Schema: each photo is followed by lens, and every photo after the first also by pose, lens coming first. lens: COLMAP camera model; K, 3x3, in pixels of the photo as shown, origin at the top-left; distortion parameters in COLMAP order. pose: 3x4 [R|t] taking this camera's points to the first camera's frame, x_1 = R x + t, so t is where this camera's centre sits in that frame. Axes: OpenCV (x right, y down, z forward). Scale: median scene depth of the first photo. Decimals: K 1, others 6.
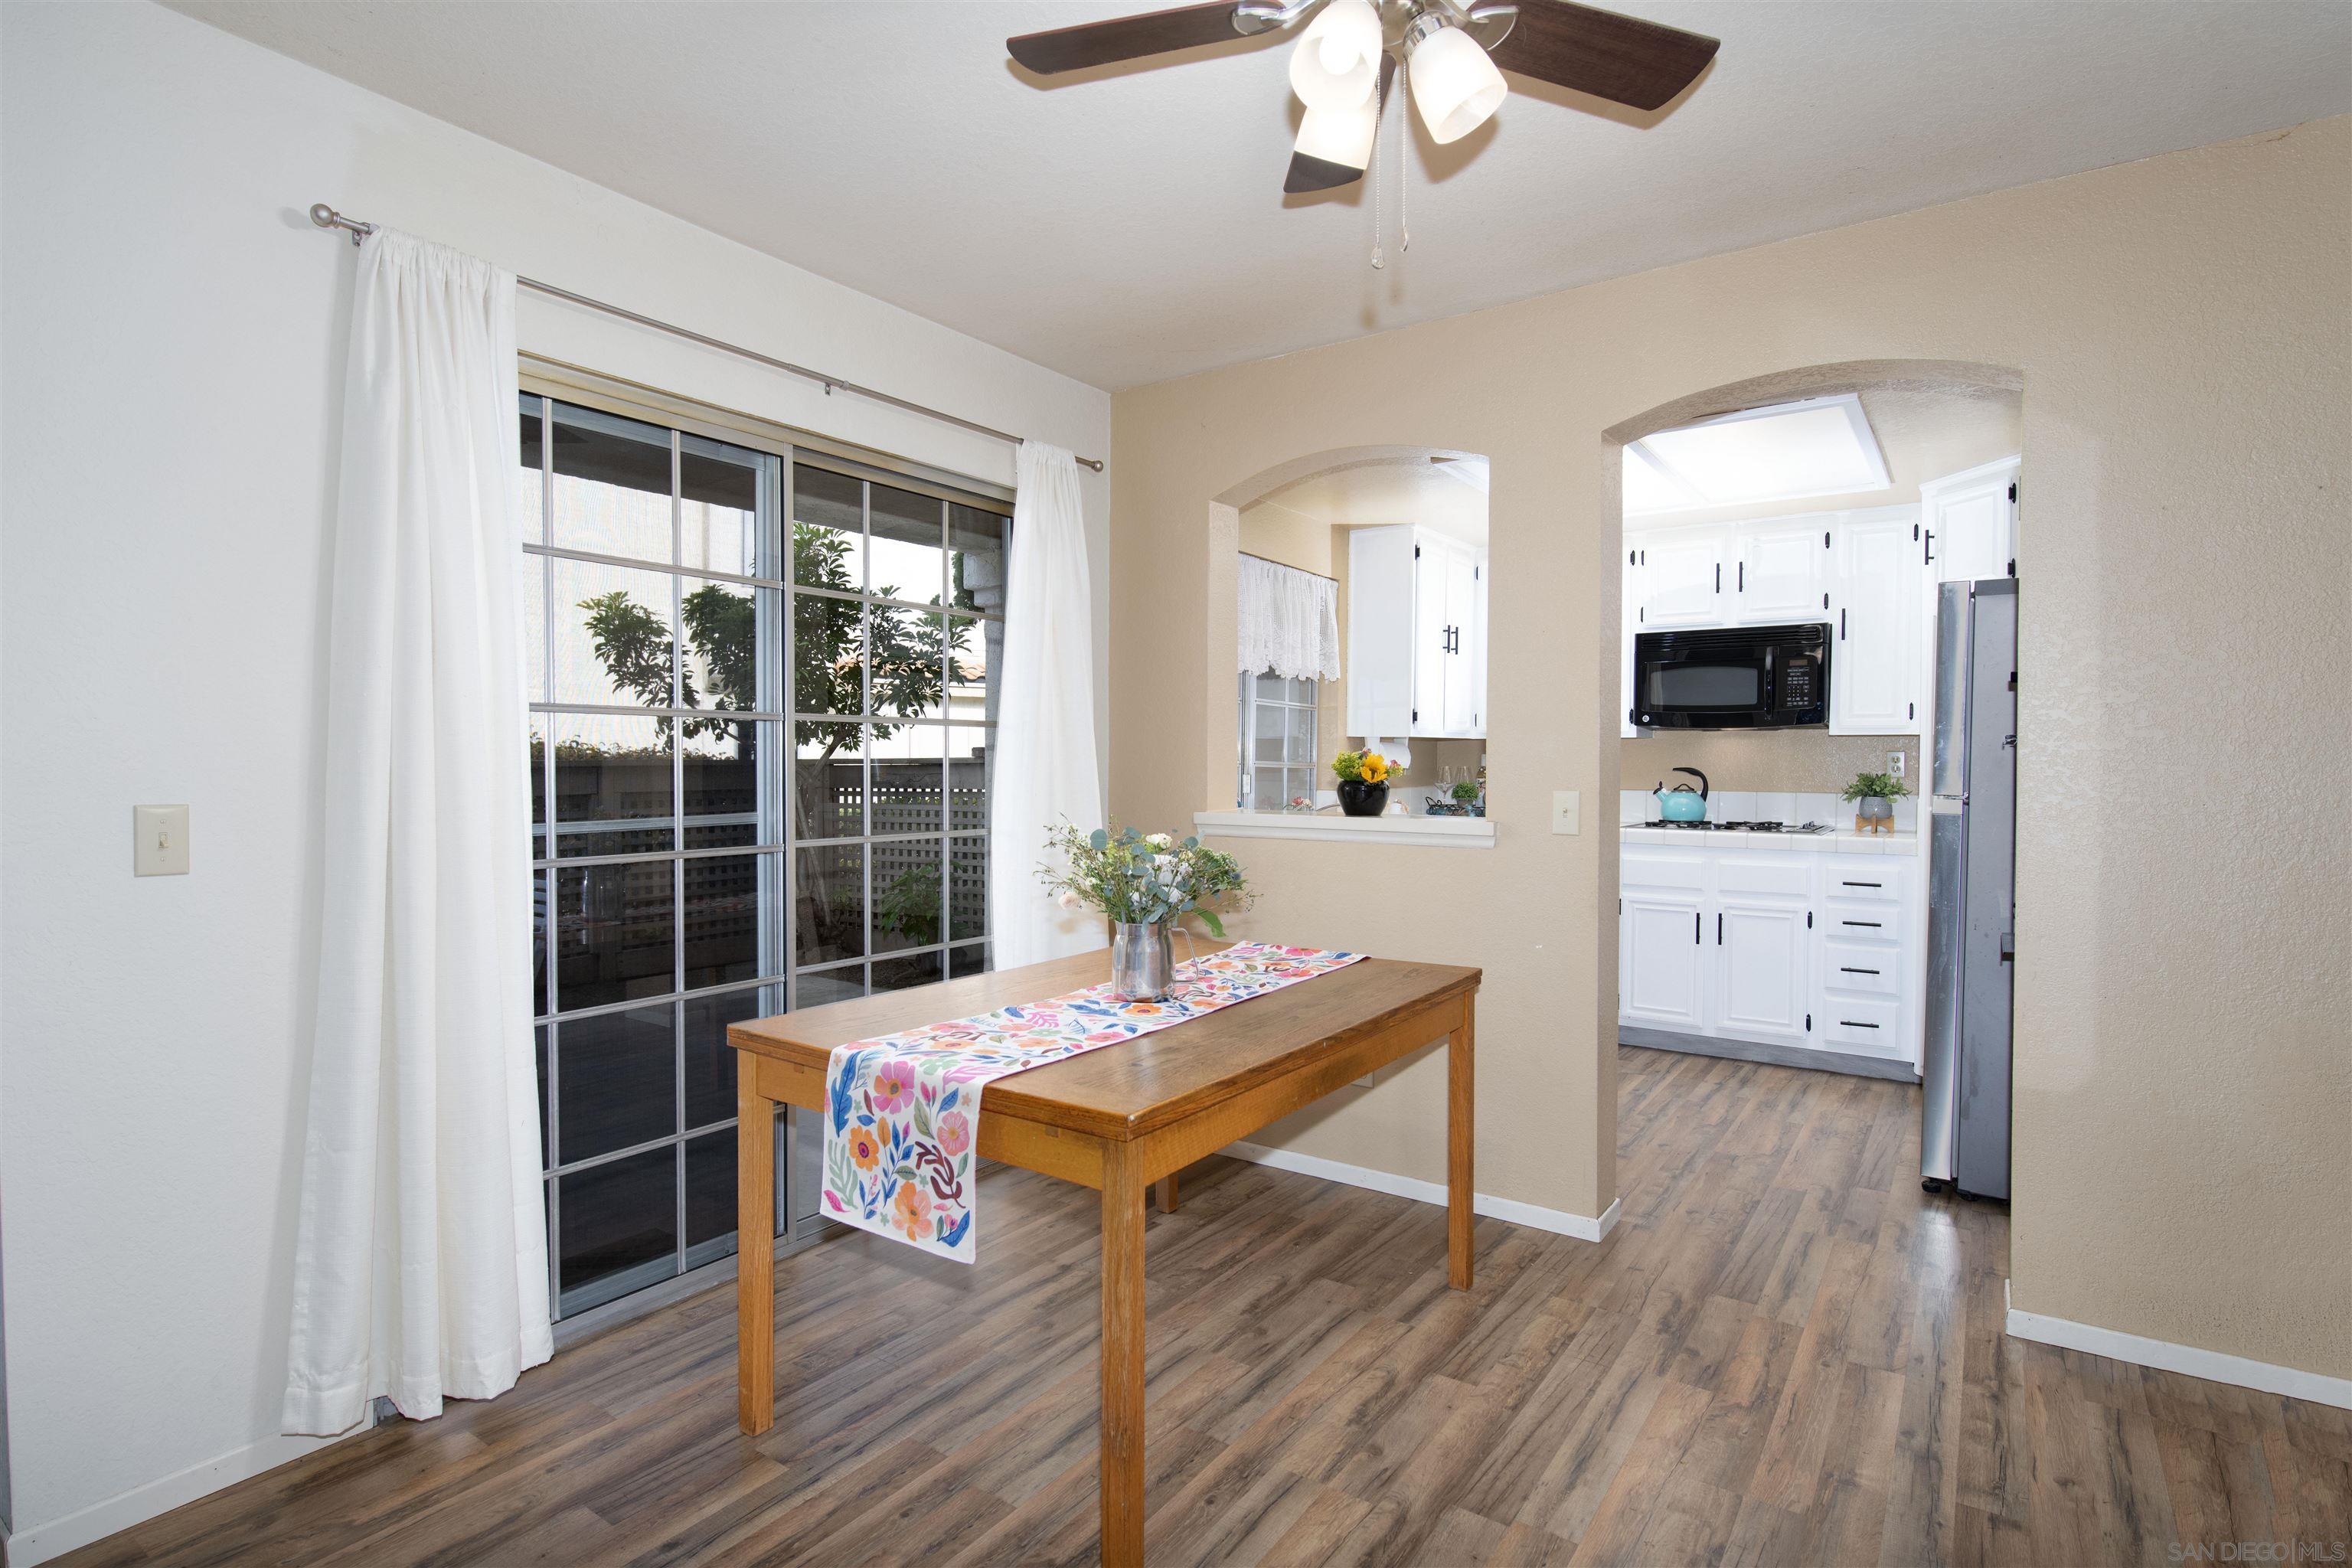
lens RADIAL K [[1164.7, 0, 1166.8], [0, 1164.7, 786.8], [0, 0, 1]] dist [-0.010004, -0.000455]
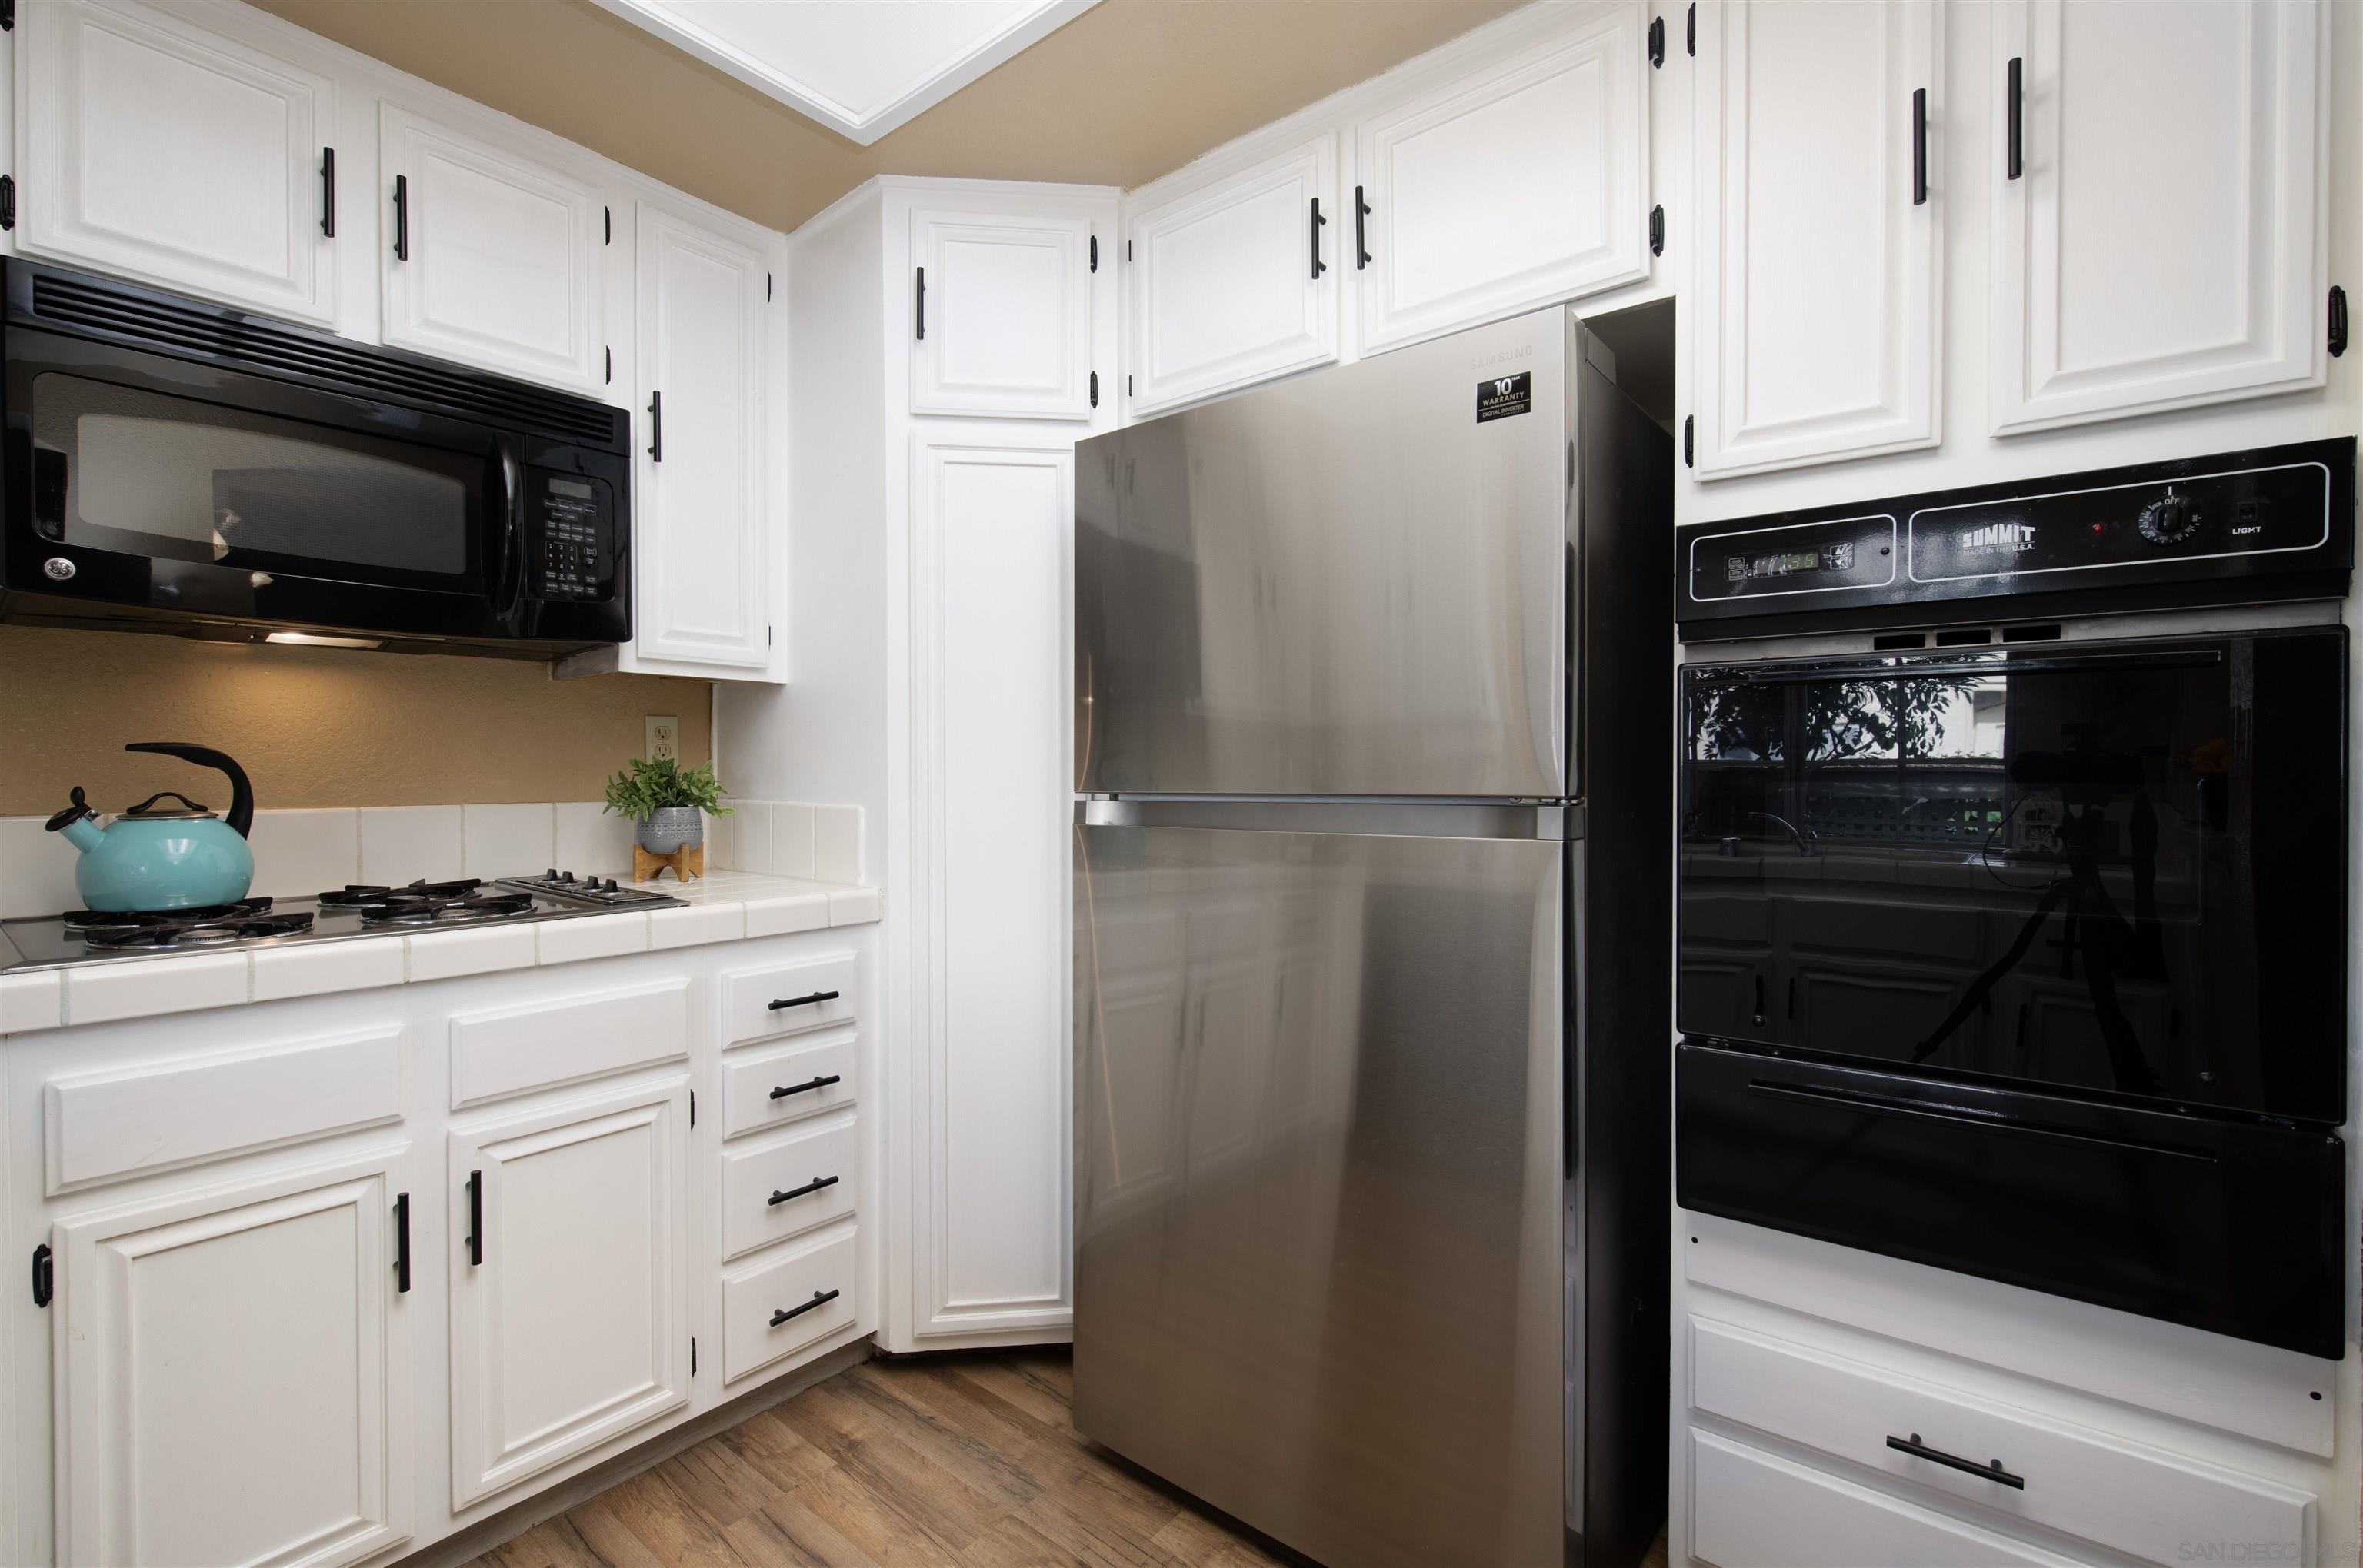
lens RADIAL K [[1111.0, 0, 1175.2], [0, 1111.0, 775.2], [0, 0, 1]] dist [0.072718, -0.000068]
pose [[0.058767, -0.010518, 0.998216, 0.307573], [0.017787, 0.999797, 0.009488, -0.010671], [-0.998113, 0.017198, 0.058943, 1.514878]]
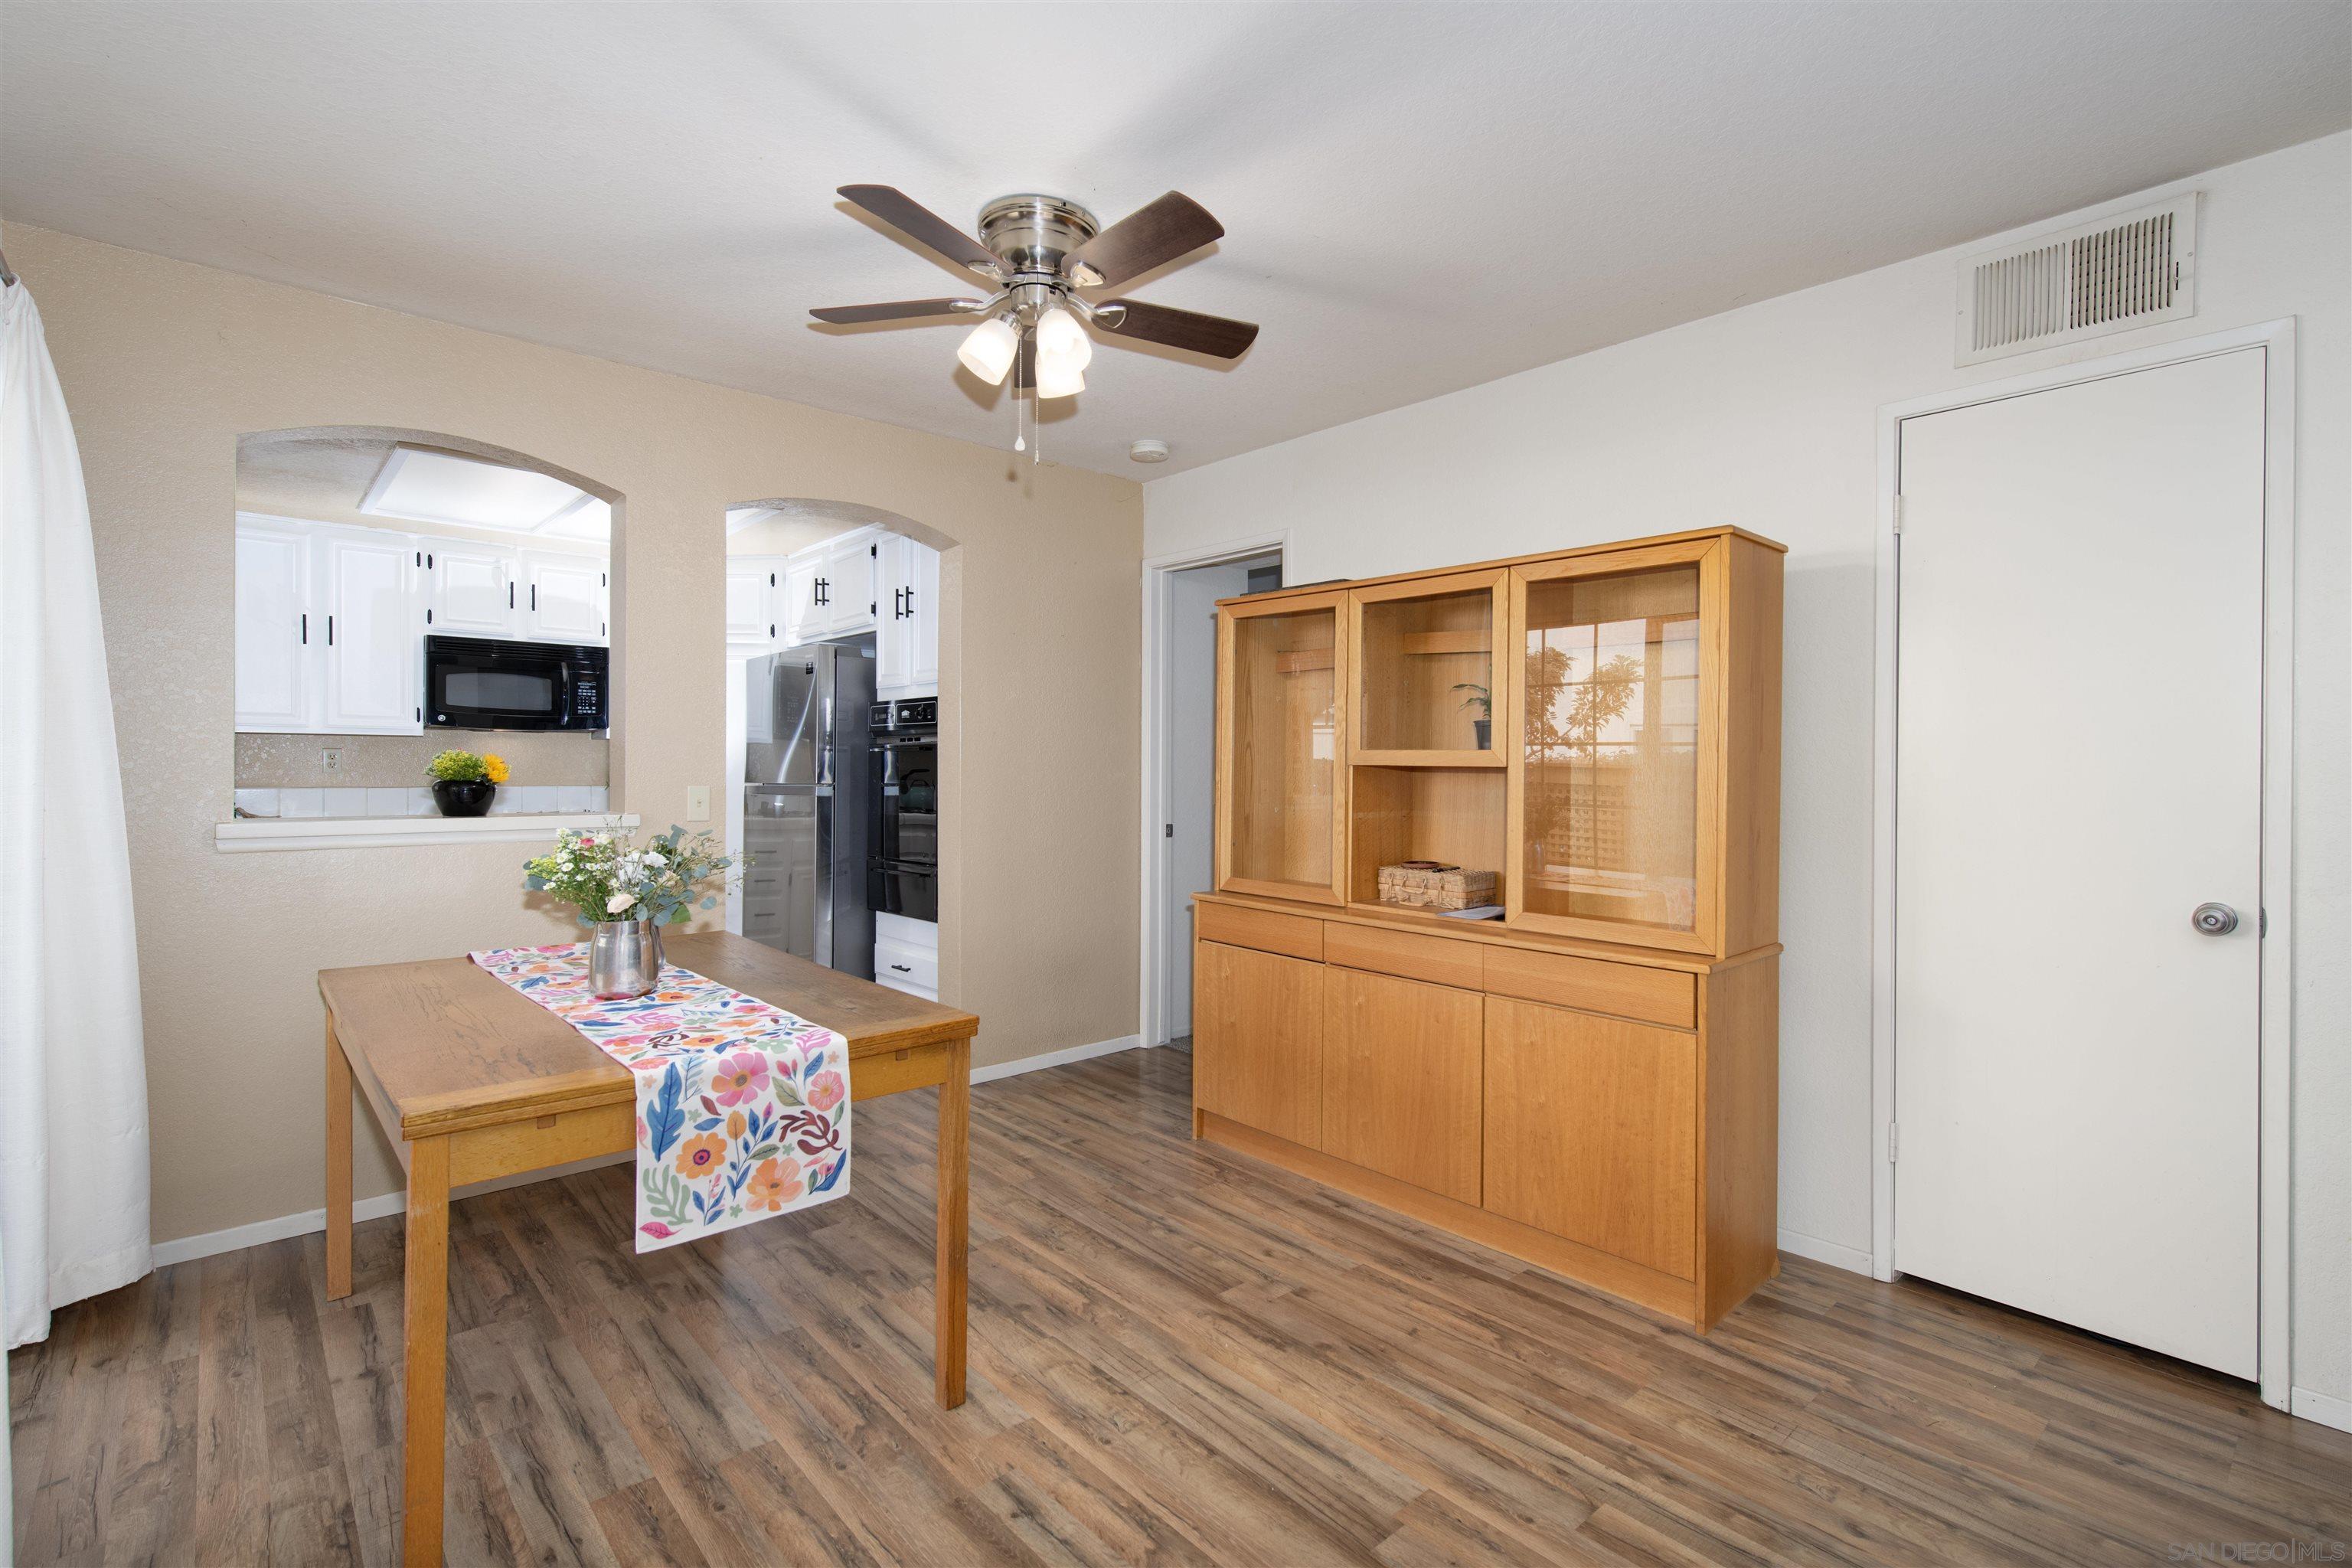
lens RADIAL K [[1088.0, 0, 1177.2], [0, 1088.0, 765.1], [0, 0, 1]] dist [0.002102, 0.000130]
pose [[0.223053, -0.002162, 0.974804, -0.826451], [0.014973, 0.999887, -0.001208, -0.011761], [-0.974691, 0.014866, 0.223060, 0.300587]]
